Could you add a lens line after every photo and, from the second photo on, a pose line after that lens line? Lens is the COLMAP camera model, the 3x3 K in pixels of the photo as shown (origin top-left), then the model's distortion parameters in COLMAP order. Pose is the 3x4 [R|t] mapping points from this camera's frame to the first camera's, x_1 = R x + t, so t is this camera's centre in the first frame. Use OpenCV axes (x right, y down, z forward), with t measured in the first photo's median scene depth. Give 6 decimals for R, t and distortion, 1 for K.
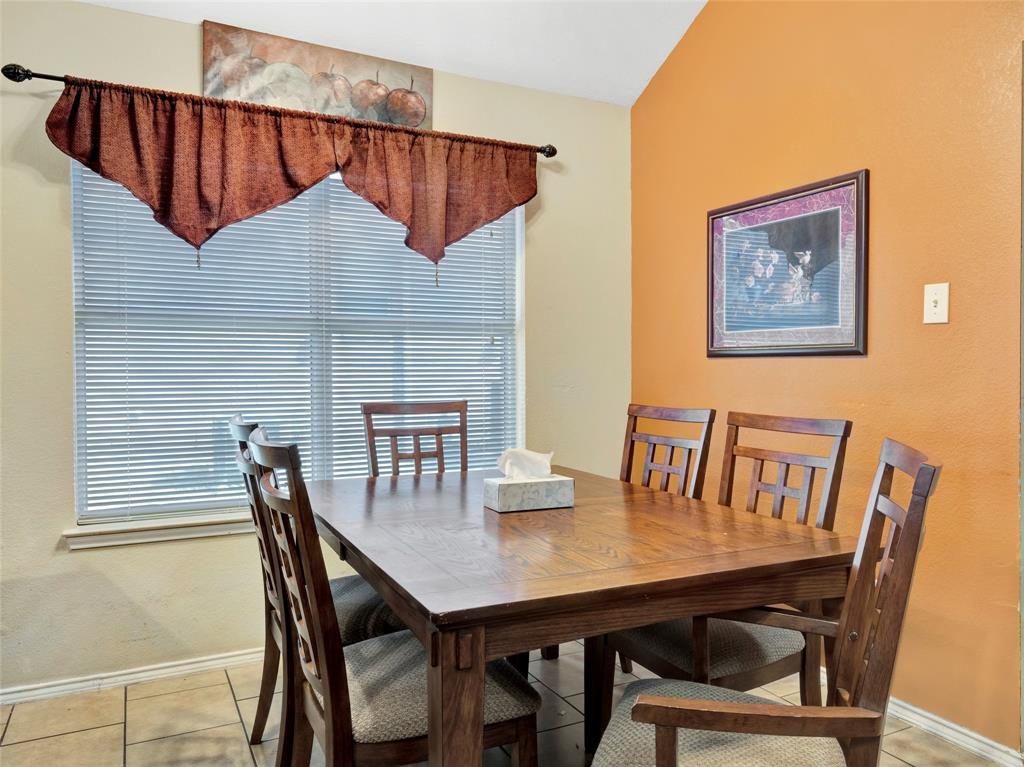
lens RADIAL K [[755.4, 0, 451.5], [0, 755.4, 383.2], [0, 0, 1]] dist [0.002977, 0.002893]
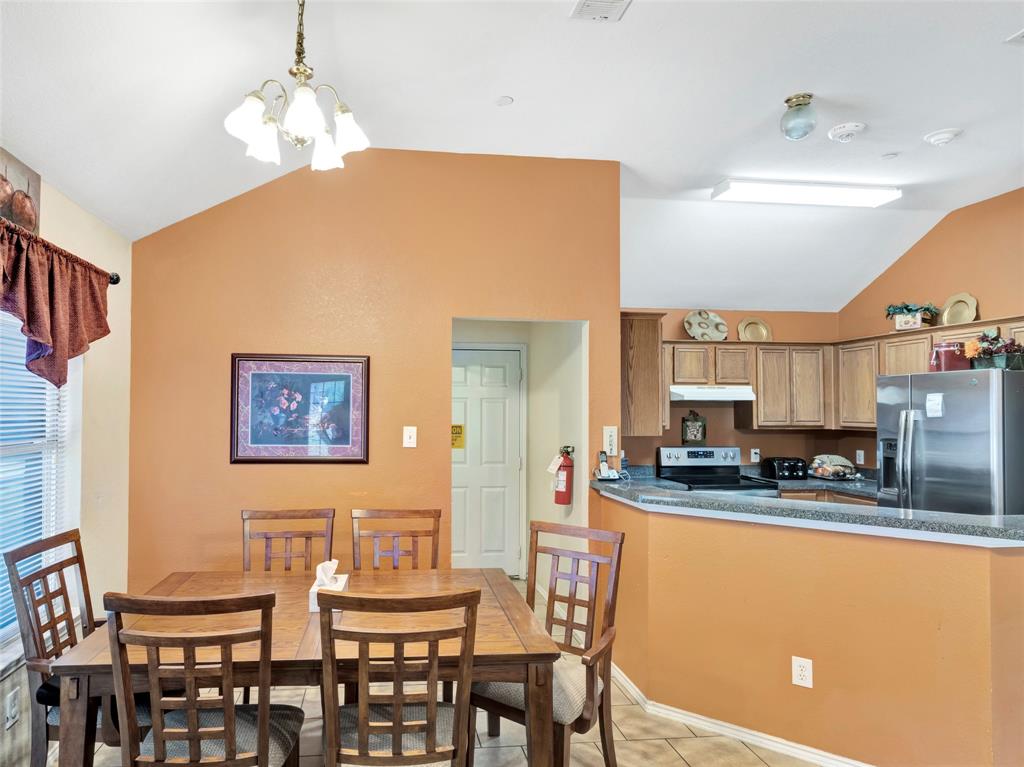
lens RADIAL K [[658.6, 0, 510.3], [0, 658.6, 400.7], [0, 0, 1]] dist [0.008173, 0.002039]
pose [[0.262960, 0.018906, 0.964621, -0.740512], [0.012150, 0.999664, -0.022905, -0.129440], [-0.964730, 0.017743, 0.262642, 0.267878]]
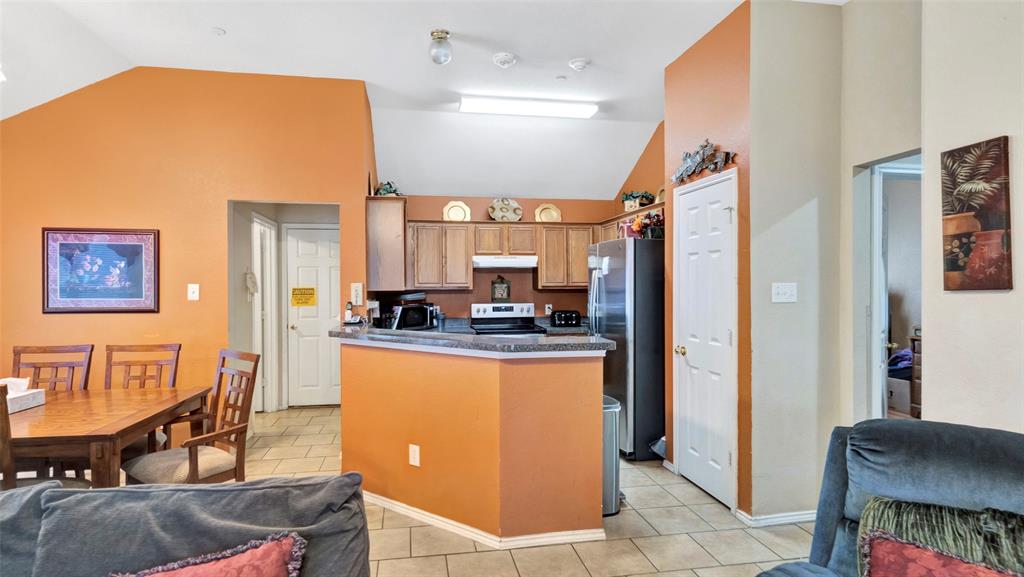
lens RADIAL K [[524.4, 0, 512.0], [0, 524.4, 288.5], [0, 0, 1]] dist [0.001541, 0.000815]
pose [[0.217345, -0.005074, 0.976082, -0.670170], [0.020655, 0.999786, 0.000598, -0.080248], [-0.975876, 0.020031, 0.217403, -0.321282]]
